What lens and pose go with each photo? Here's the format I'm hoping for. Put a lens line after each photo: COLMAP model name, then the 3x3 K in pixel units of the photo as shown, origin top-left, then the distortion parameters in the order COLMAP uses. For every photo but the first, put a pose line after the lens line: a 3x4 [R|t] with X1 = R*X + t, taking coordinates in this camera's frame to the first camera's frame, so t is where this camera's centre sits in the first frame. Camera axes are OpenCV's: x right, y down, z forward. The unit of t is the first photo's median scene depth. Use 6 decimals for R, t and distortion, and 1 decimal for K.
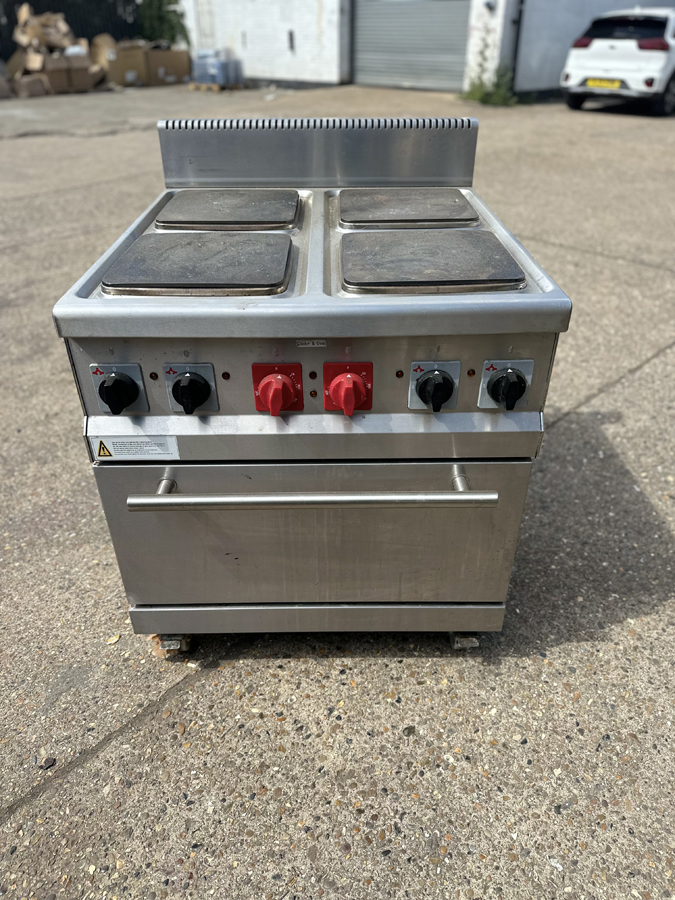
lens RADIAL K [[629.6, 0, 337.5], [0, 629.6, 450.0], [0, 0, 1]] dist [-0.008169, 0.000010]
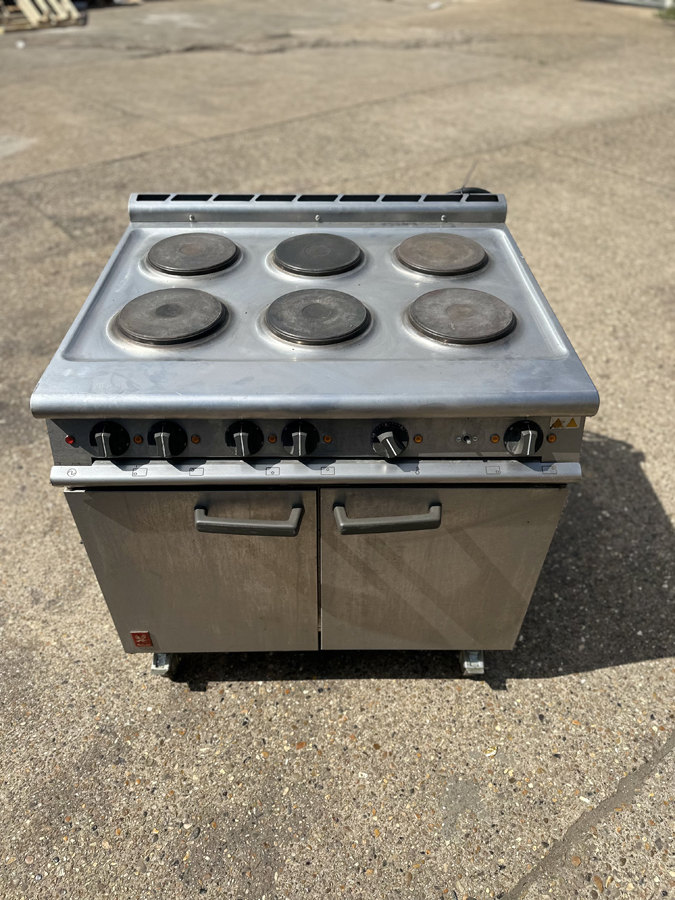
lens RADIAL K [[629.6, 0, 337.5], [0, 629.6, 450.0], [0, 0, 1]] dist [-0.008169, 0.000010]
pose [[0.985954, 0.114056, -0.122006, -0.156820], [-0.097961, 0.986577, 0.130651, -0.075633], [0.135270, -0.116864, 0.983893, 0.024461]]
